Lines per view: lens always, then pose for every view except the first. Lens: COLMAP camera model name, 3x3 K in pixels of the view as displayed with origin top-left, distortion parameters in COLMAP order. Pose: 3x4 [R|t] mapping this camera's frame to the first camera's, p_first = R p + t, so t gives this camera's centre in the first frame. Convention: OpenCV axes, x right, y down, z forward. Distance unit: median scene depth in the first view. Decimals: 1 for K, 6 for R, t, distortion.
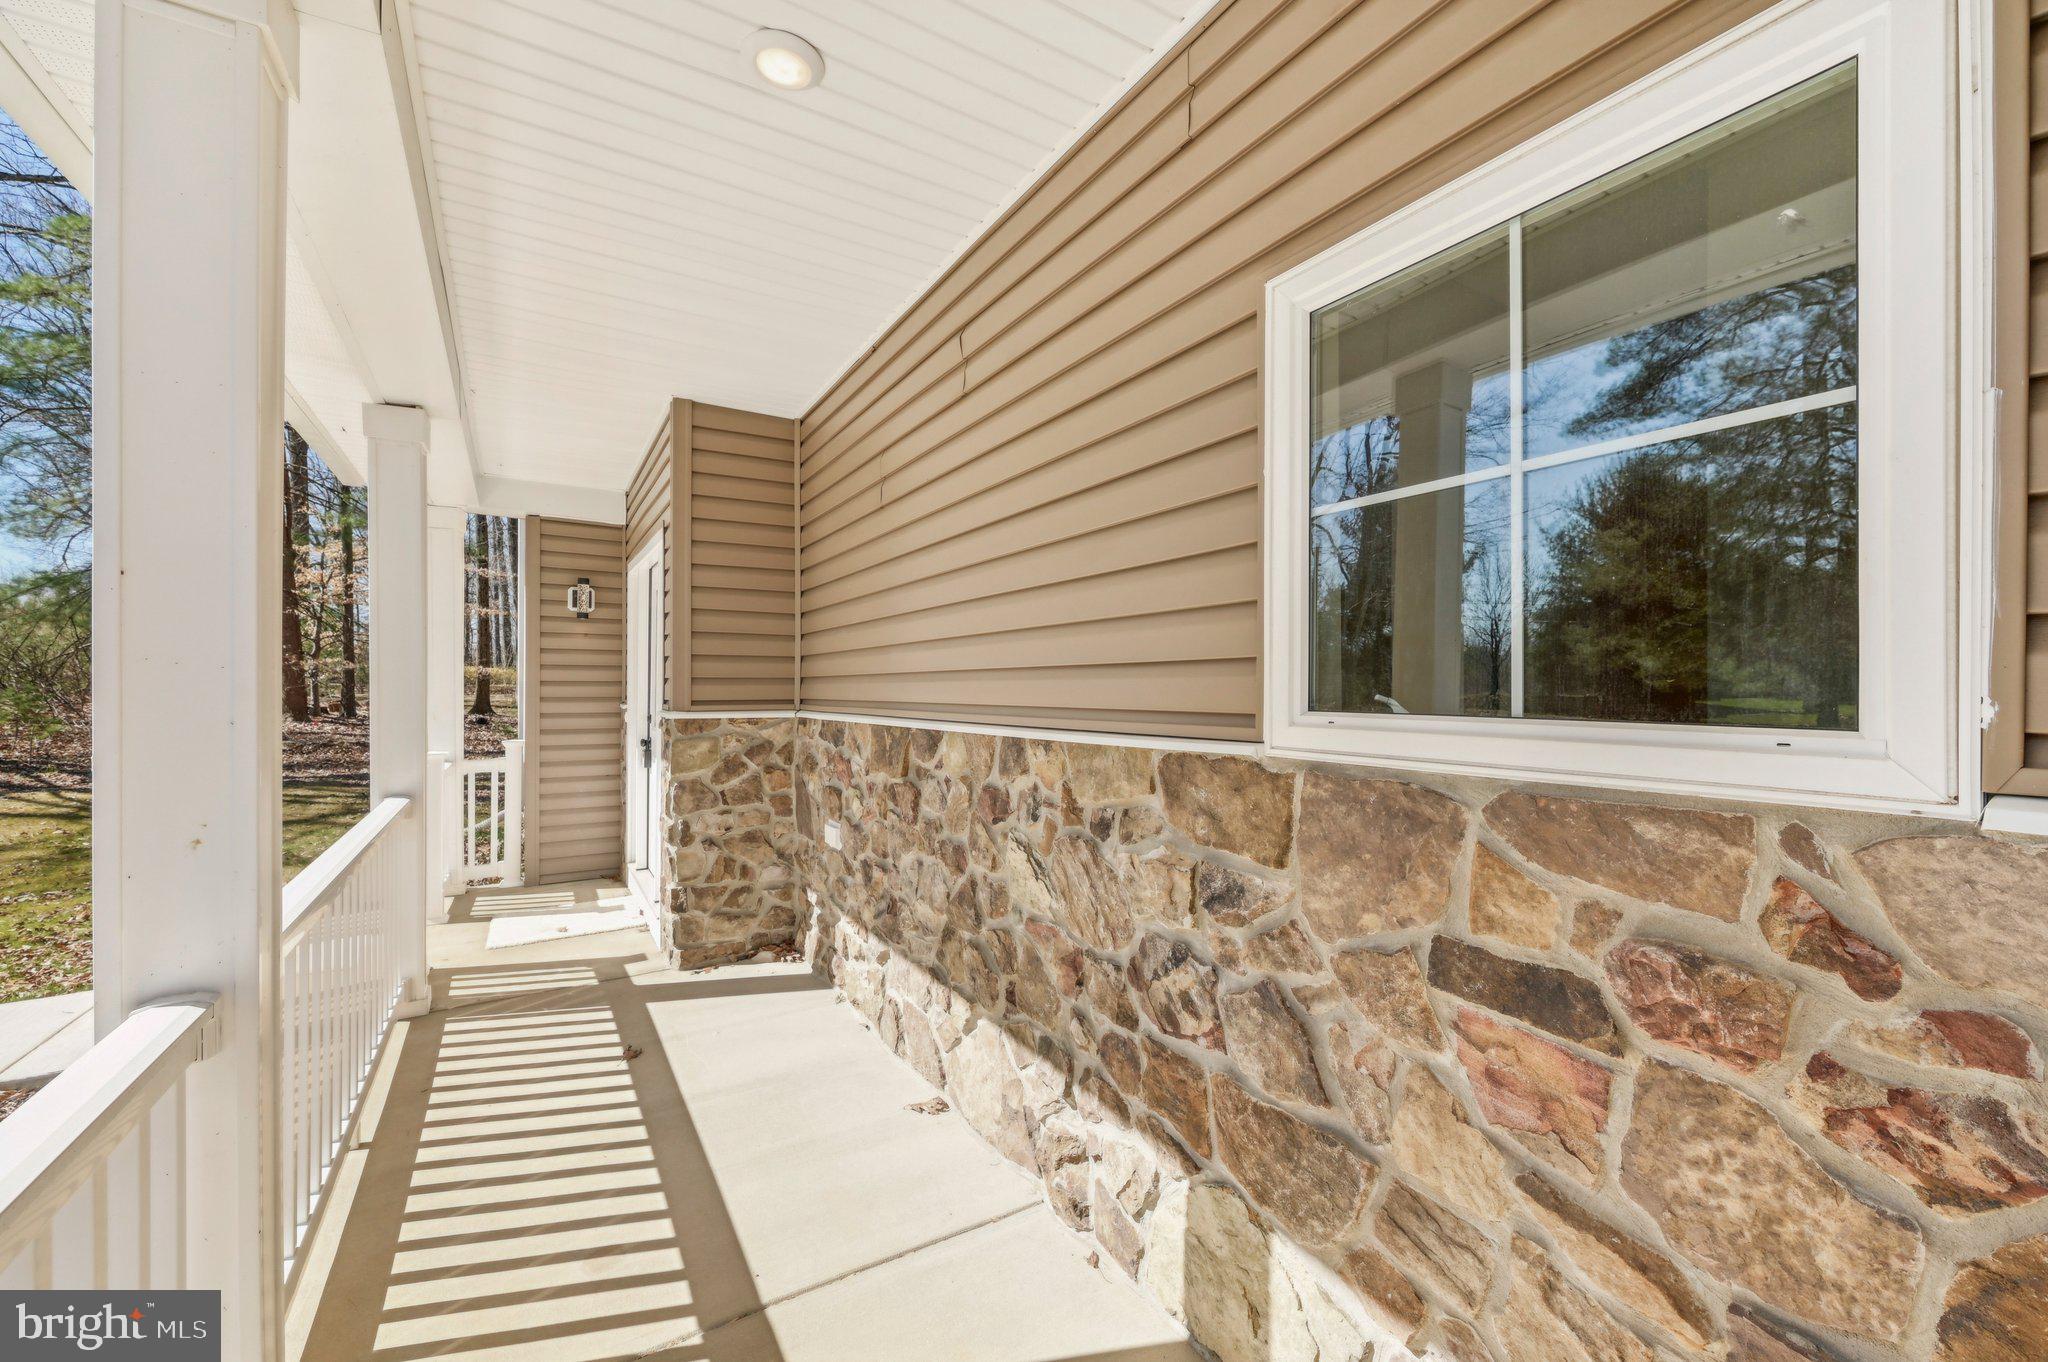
lens RADIAL K [[828.0, 0, 1024.0], [0, 828.0, 681.0], [0, 0, 1]] dist [-0.000907, 0.000088]
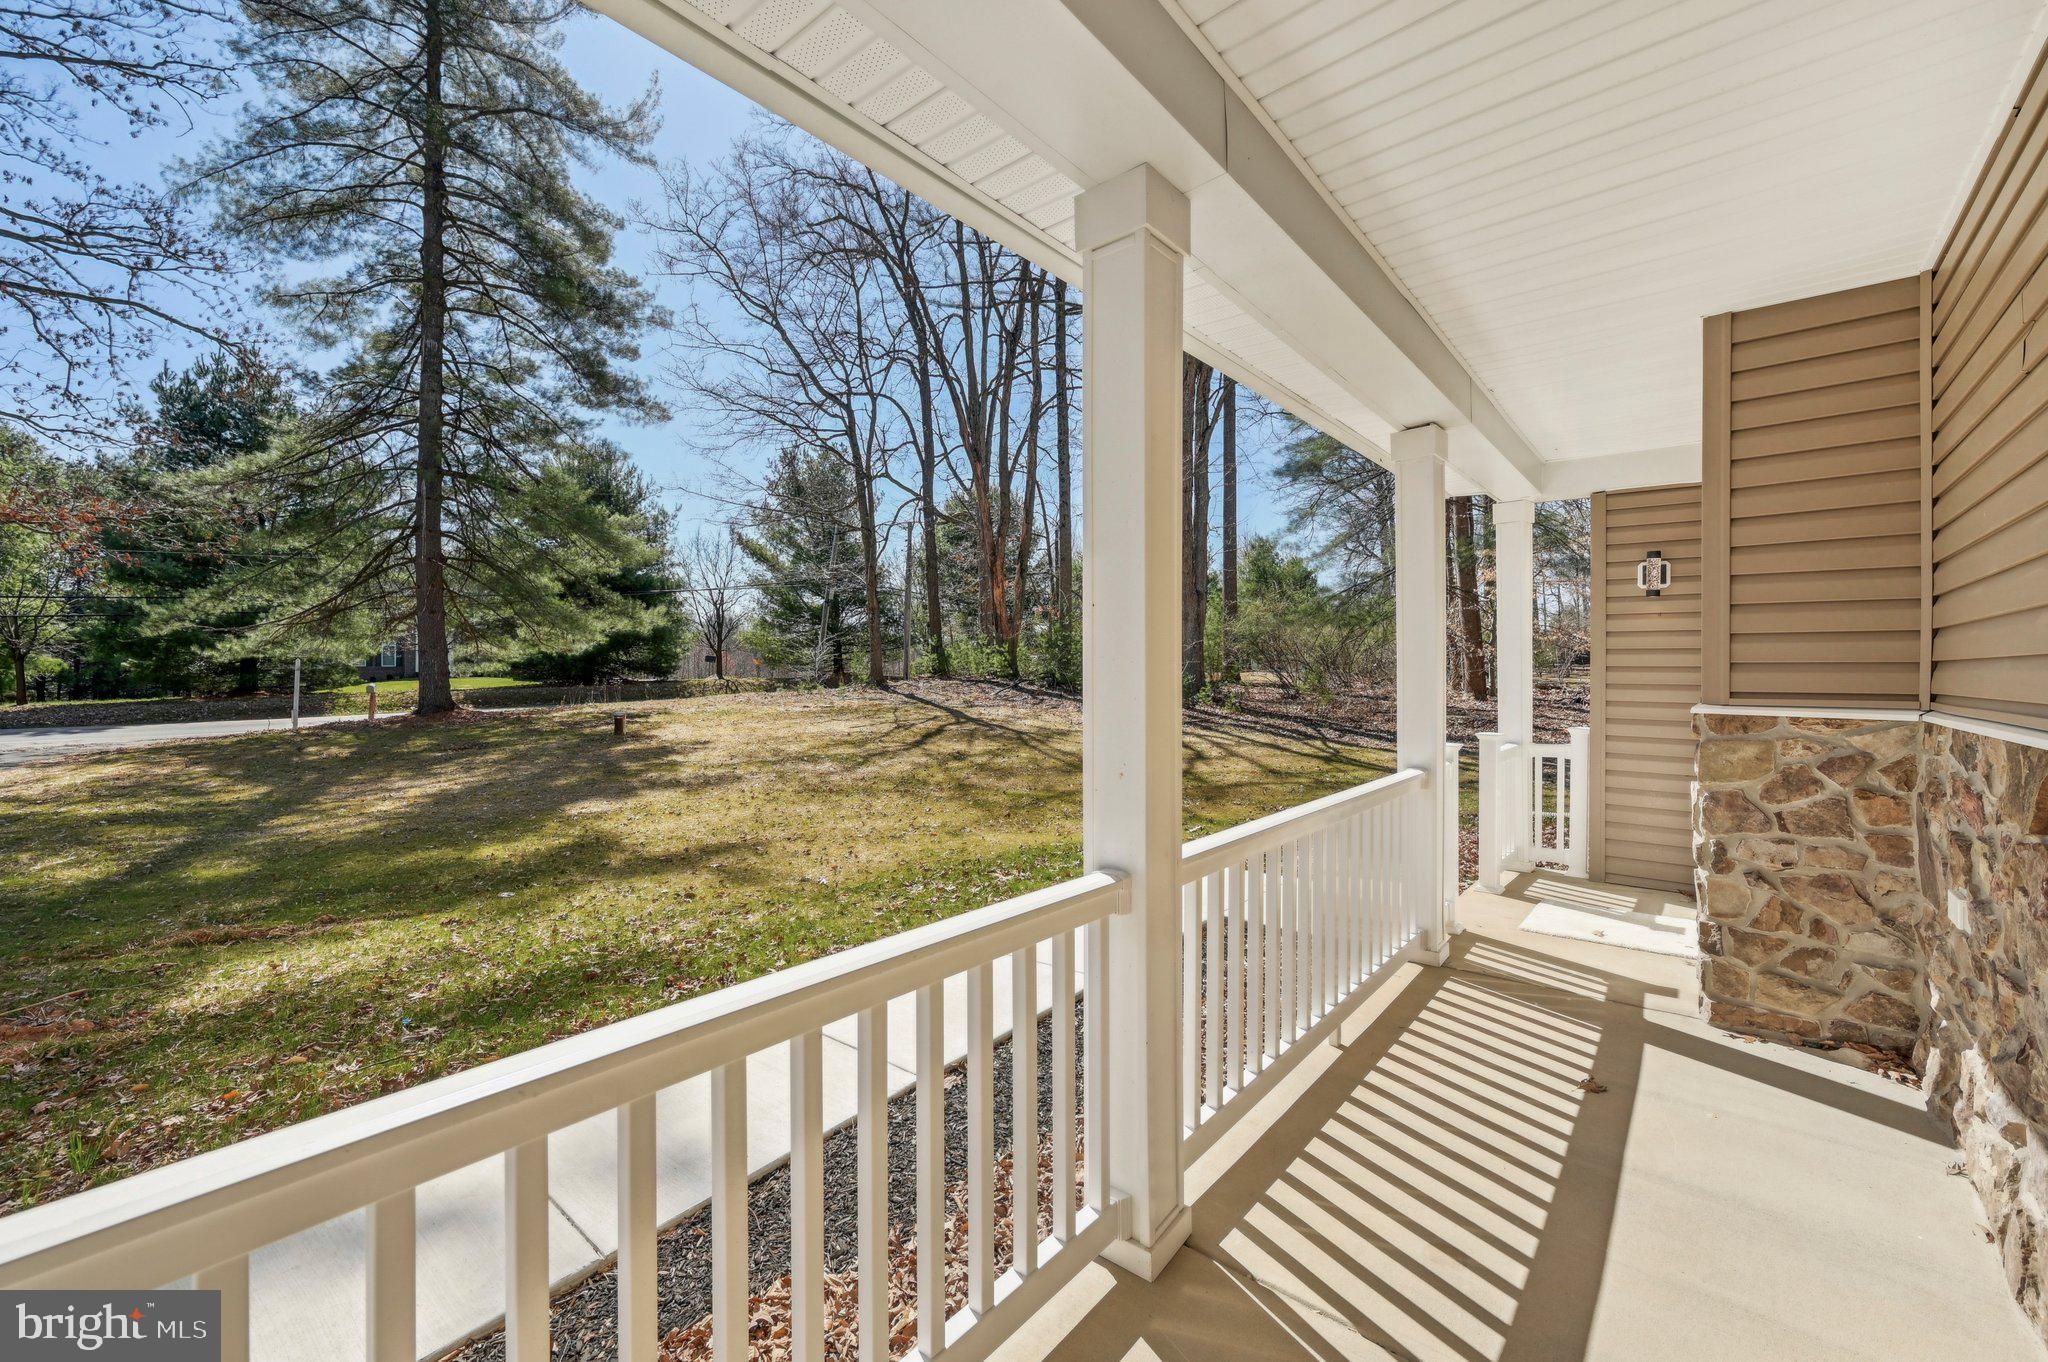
lens RADIAL K [[818.3, 0, 1026.6], [0, 818.3, 671.5], [0, 0, 1]] dist [0.000632, 0.000082]
pose [[0.310087, 0.004112, -0.950699, 0.134165], [0.003788, 0.999977, 0.005560, -0.002821], [0.950701, -0.005325, 0.310064, 0.116358]]
